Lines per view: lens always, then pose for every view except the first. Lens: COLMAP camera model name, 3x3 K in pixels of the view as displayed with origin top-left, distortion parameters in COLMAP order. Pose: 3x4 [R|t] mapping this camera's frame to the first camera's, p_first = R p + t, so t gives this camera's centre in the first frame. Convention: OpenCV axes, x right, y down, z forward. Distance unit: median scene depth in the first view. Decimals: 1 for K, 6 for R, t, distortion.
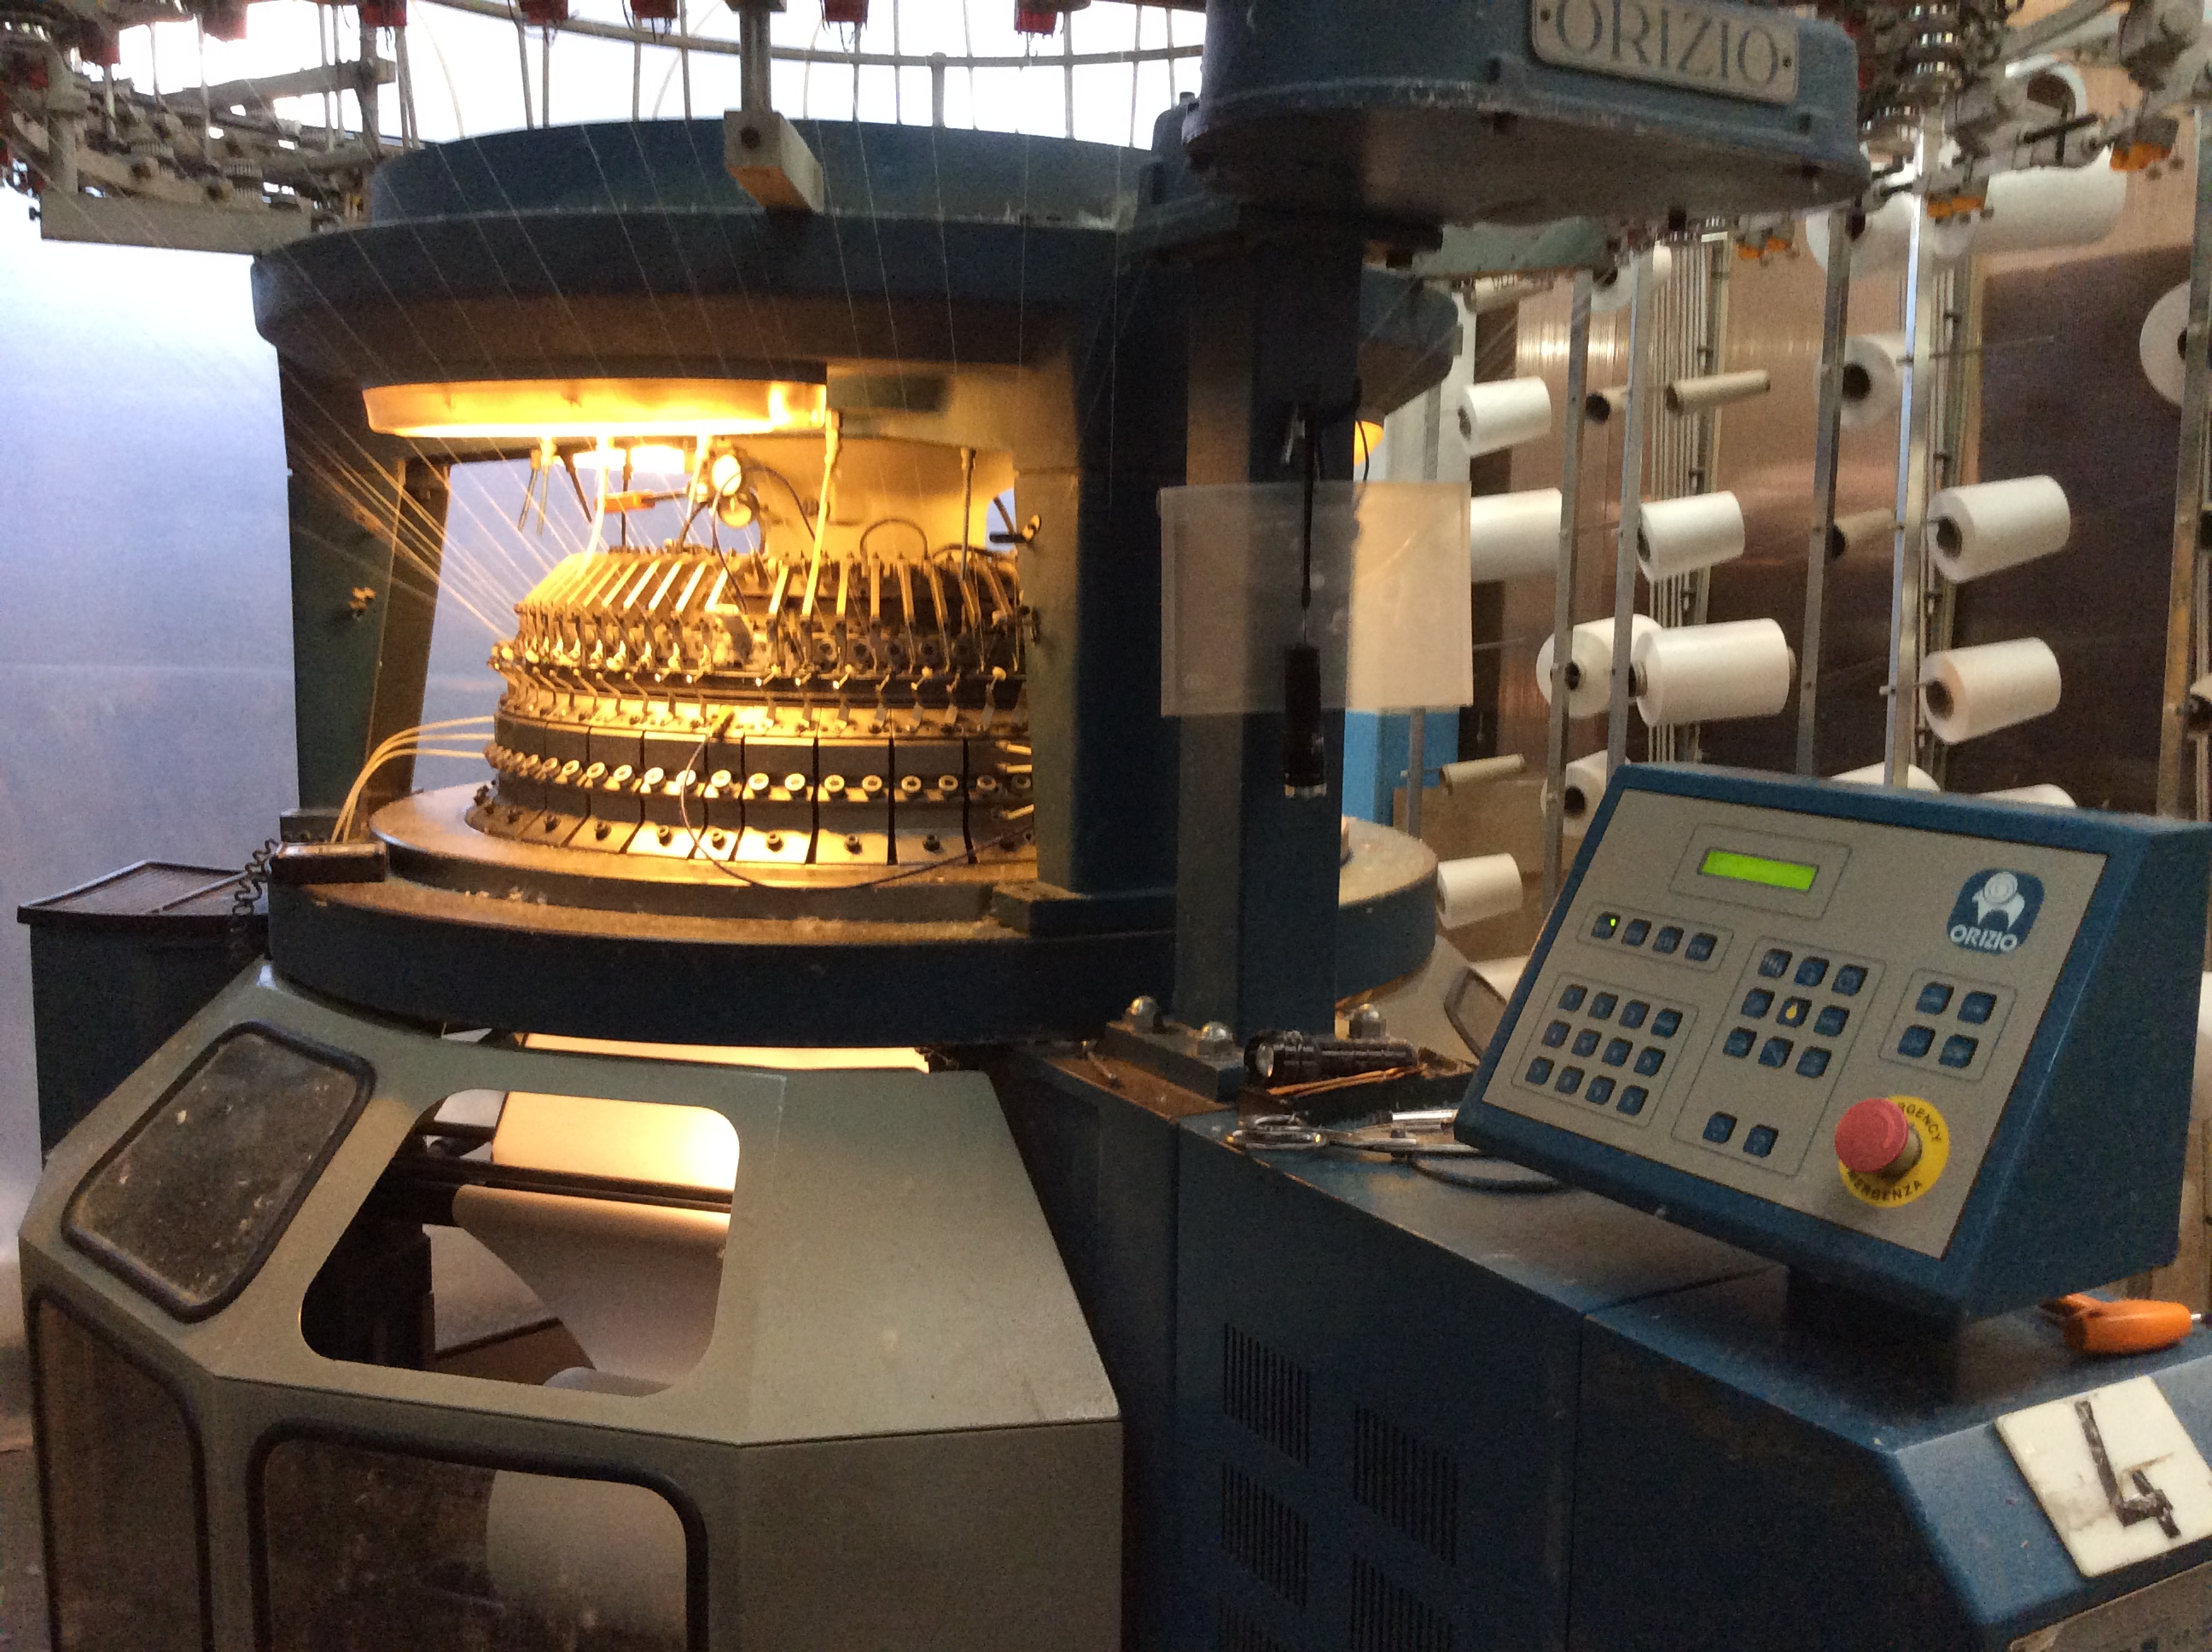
lens RADIAL K [[1998.3, 0, 1109.2], [0, 1998.3, 822.4], [0, 0, 1]] dist [0.091389, -0.202253]
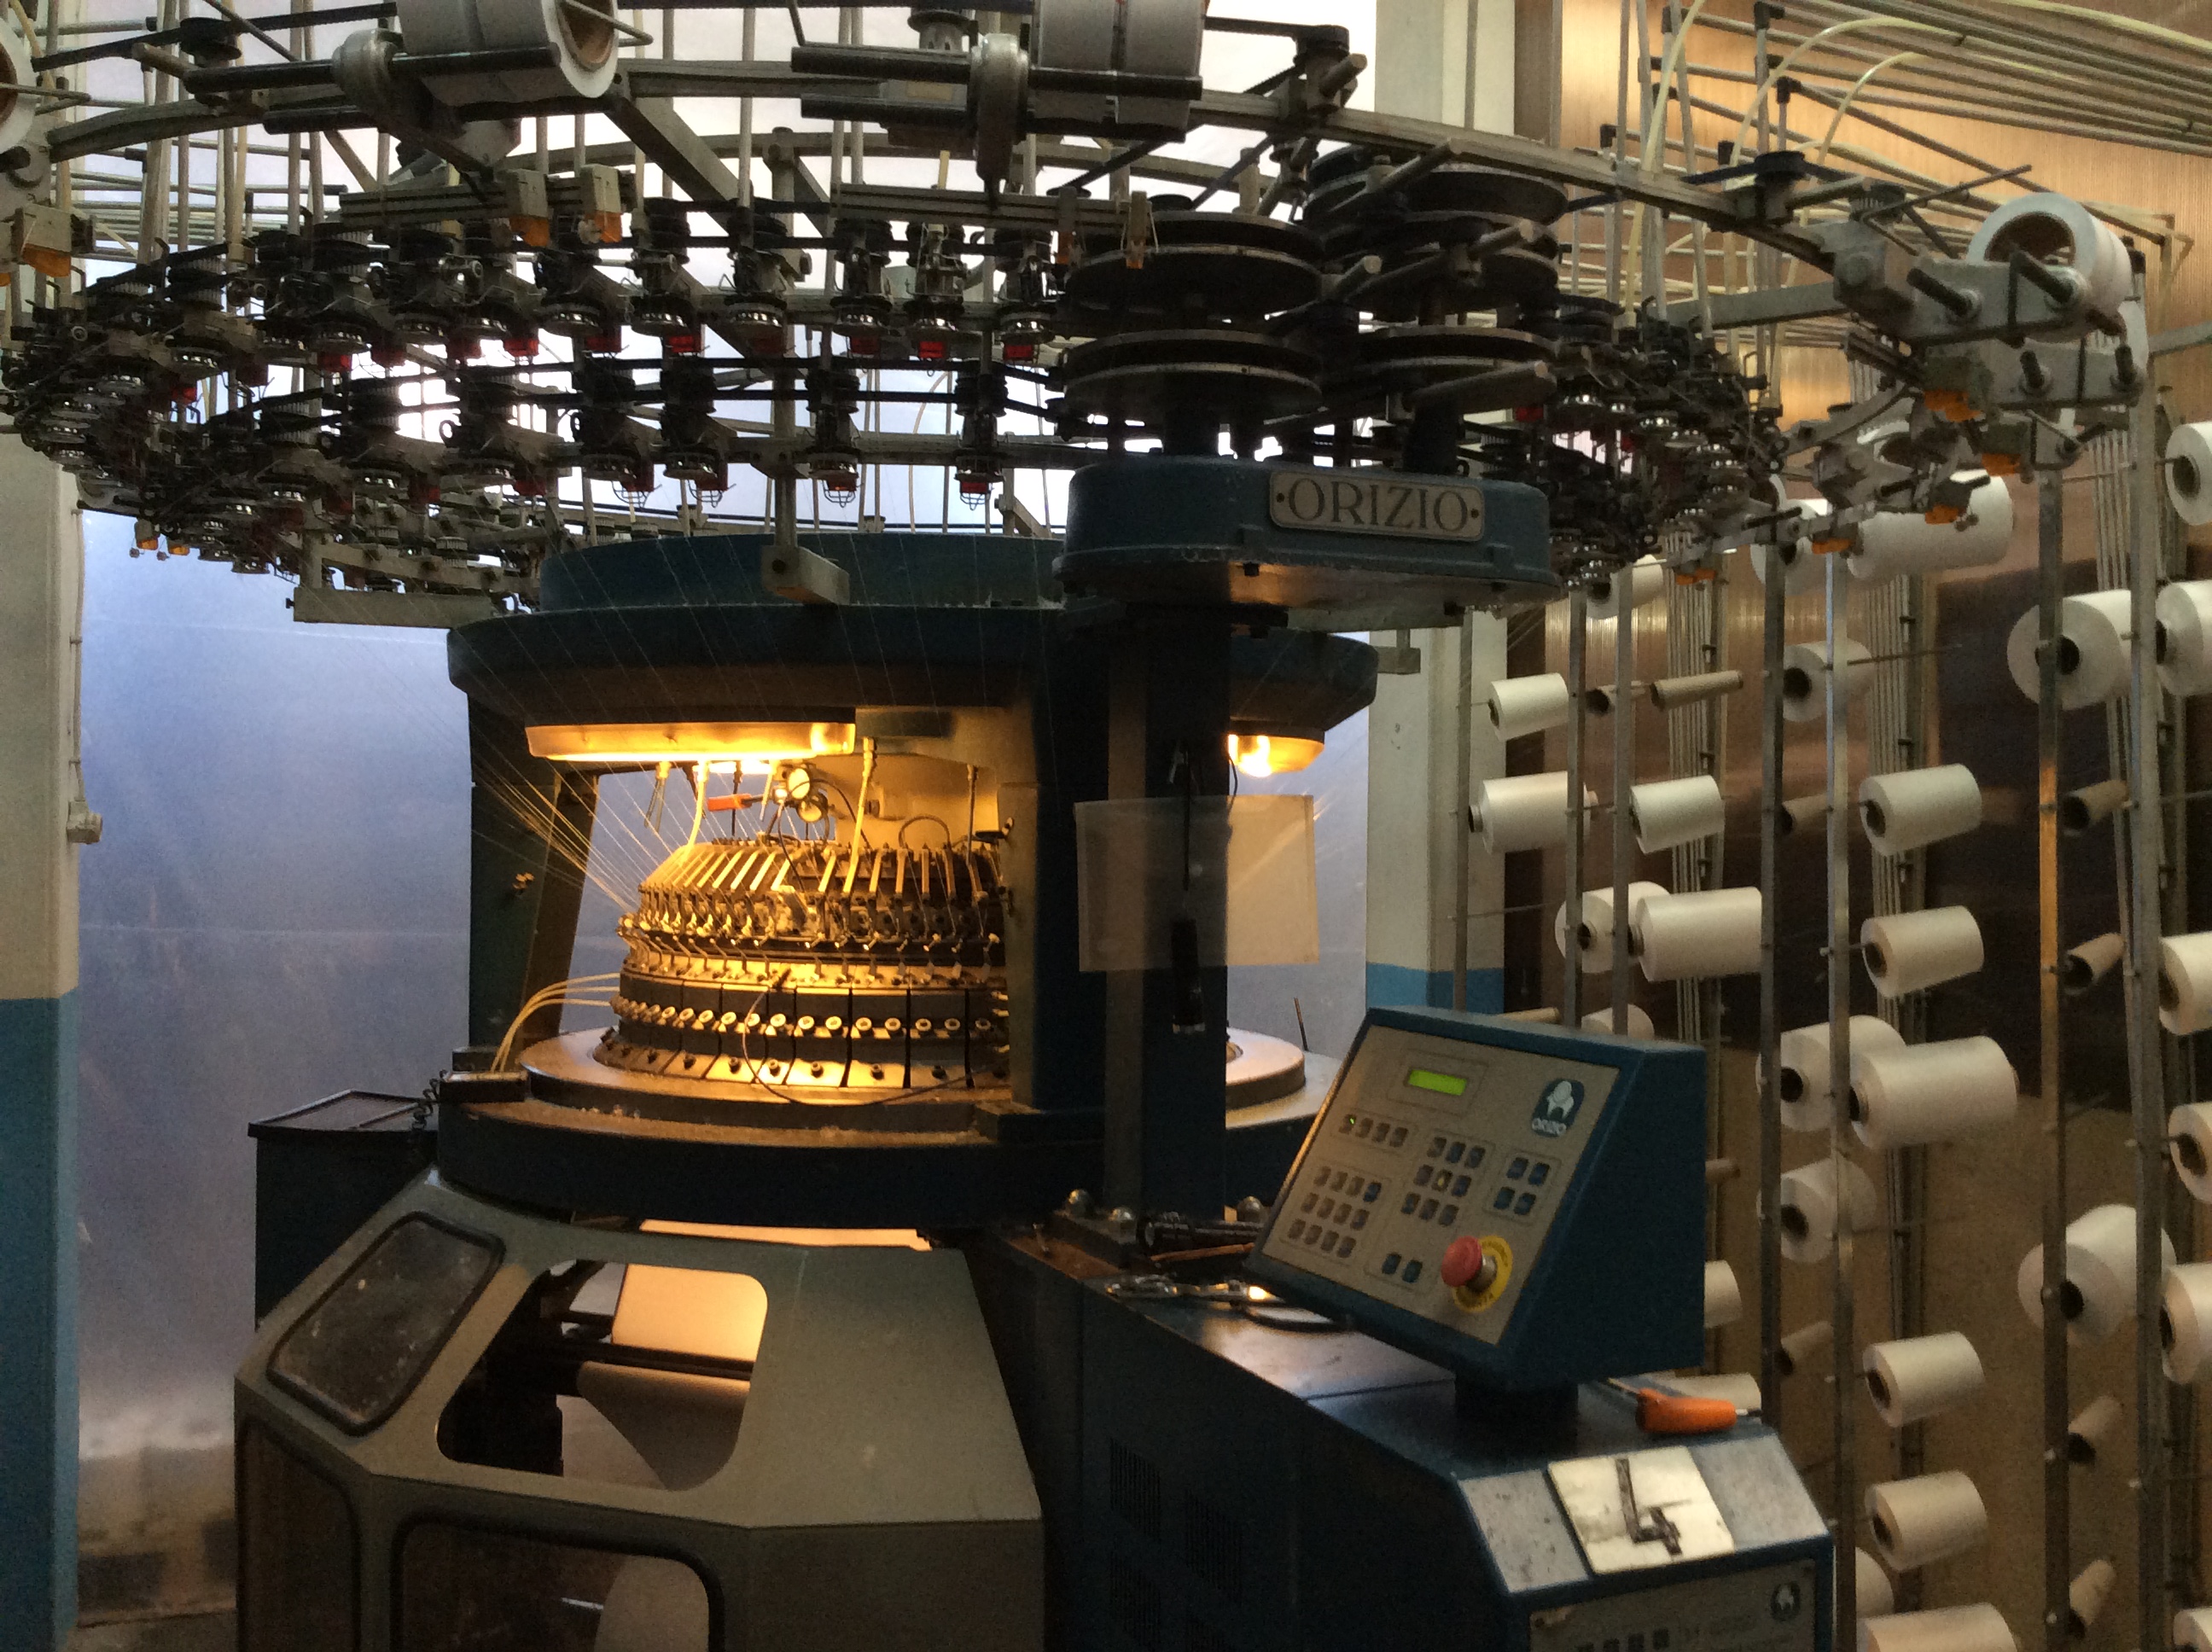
lens RADIAL K [[1998.3, 0, 1109.2], [0, 1998.3, 822.4], [0, 0, 1]] dist [0.091389, -0.202253]
pose [[0.995288, -0.006887, -0.096715, 0.142872], [-0.005449, 0.991924, -0.126714, 0.013915], [0.096807, 0.126644, 0.987213, -0.264662]]
